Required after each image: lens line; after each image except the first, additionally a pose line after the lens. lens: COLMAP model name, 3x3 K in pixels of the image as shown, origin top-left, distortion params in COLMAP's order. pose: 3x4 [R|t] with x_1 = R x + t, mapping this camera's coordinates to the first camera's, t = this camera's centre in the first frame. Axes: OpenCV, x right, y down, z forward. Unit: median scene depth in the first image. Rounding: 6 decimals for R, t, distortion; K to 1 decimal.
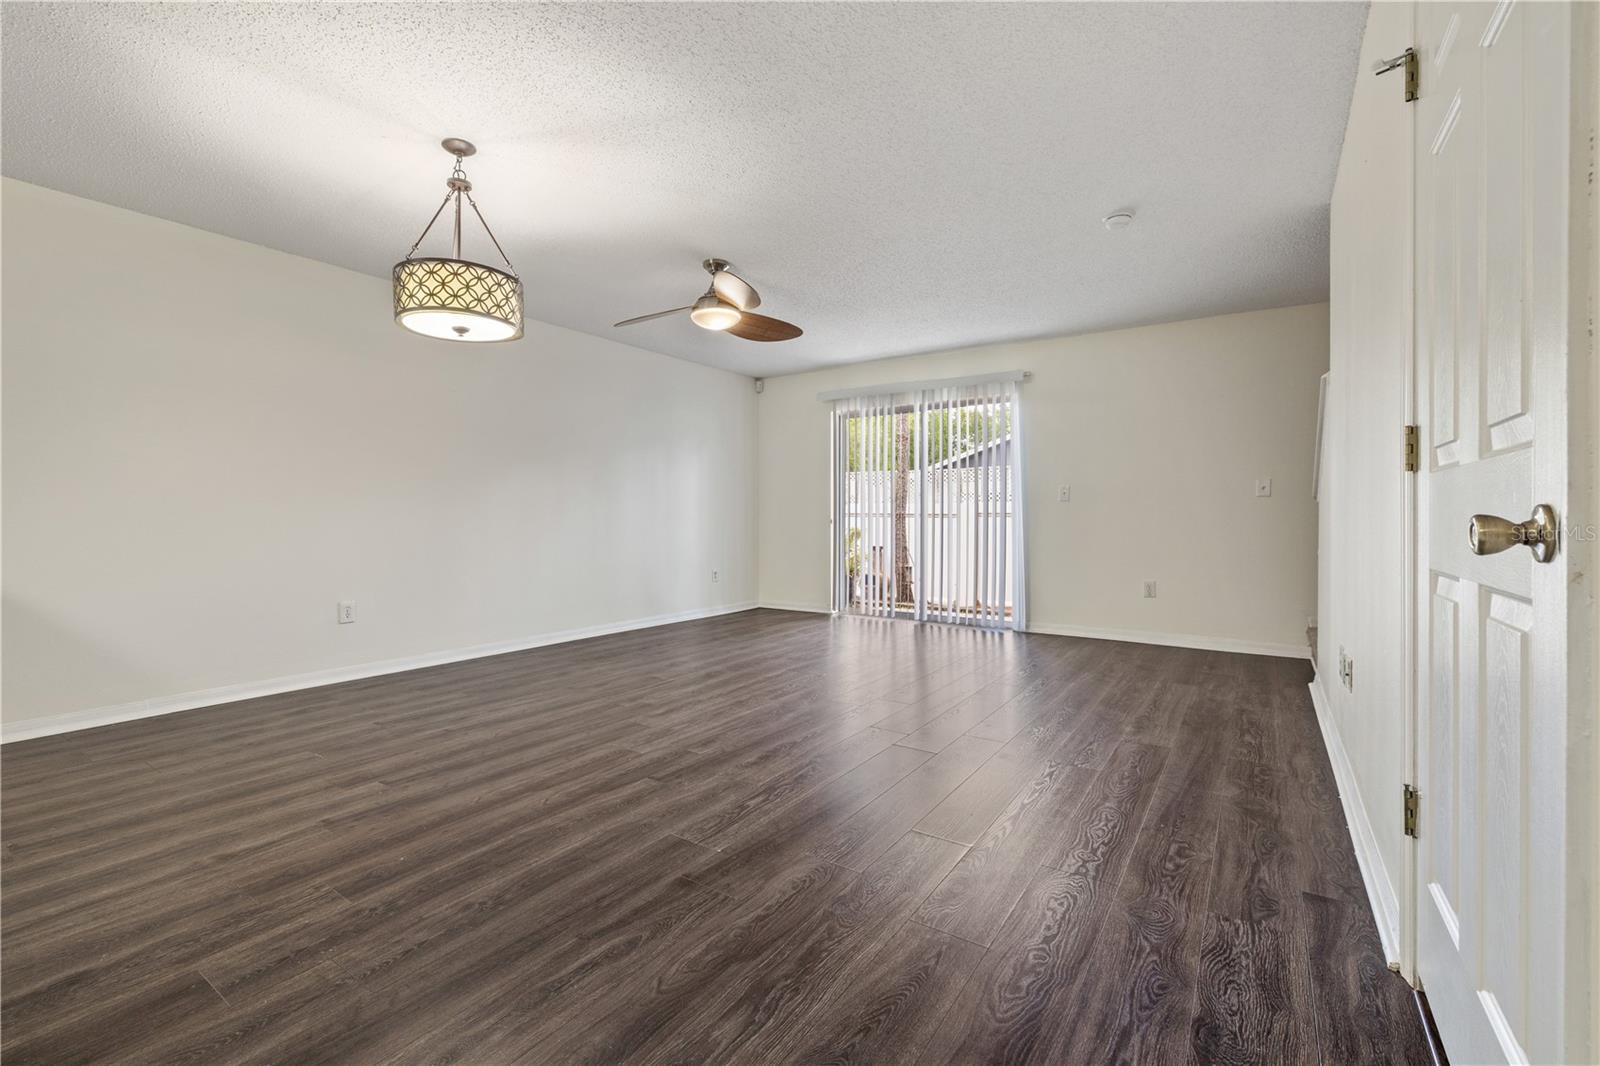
lens RADIAL K [[690.3, 0, 767.7], [0, 690.3, 518.2], [0, 0, 1]] dist [0.003361, 0.000119]
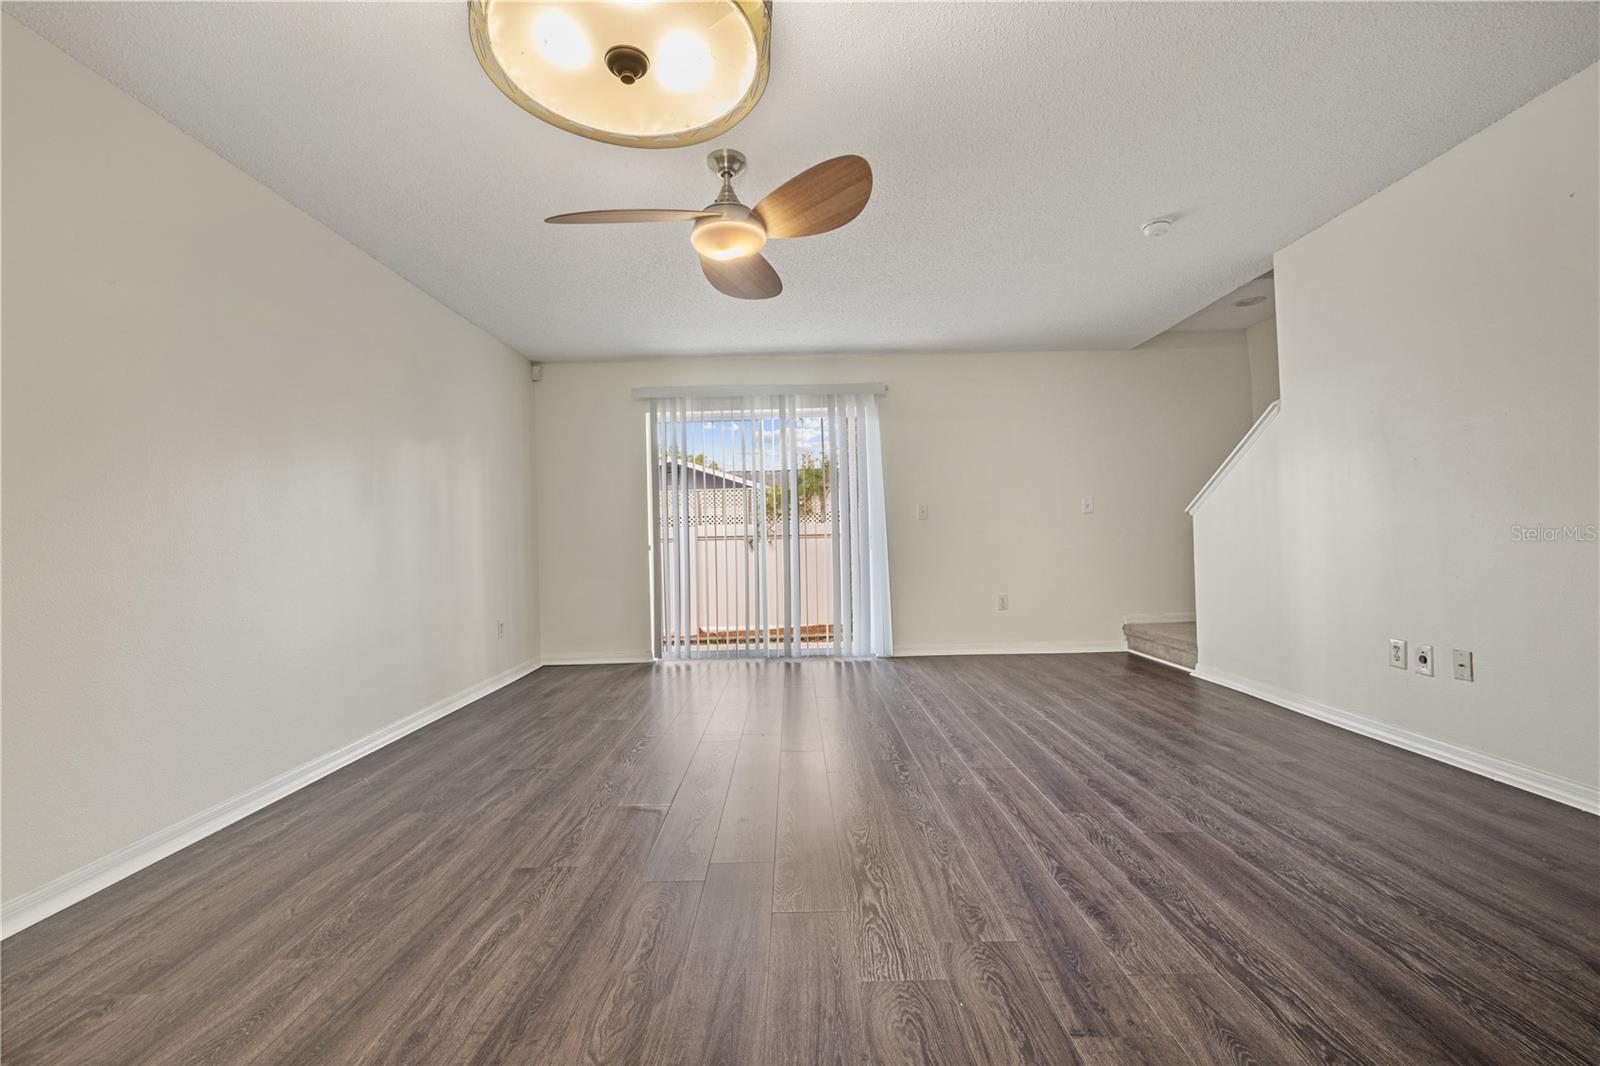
lens RADIAL K [[690.3, 0, 780.1], [0, 690.3, 511.2], [0, 0, 1]] dist [0.003361, 0.000119]
pose [[0.823343, 0.001540, 0.567542, -0.358300], [0.027304, 0.998731, -0.042320, -0.000245], [-0.566887, 0.050340, 0.822256, 0.374756]]
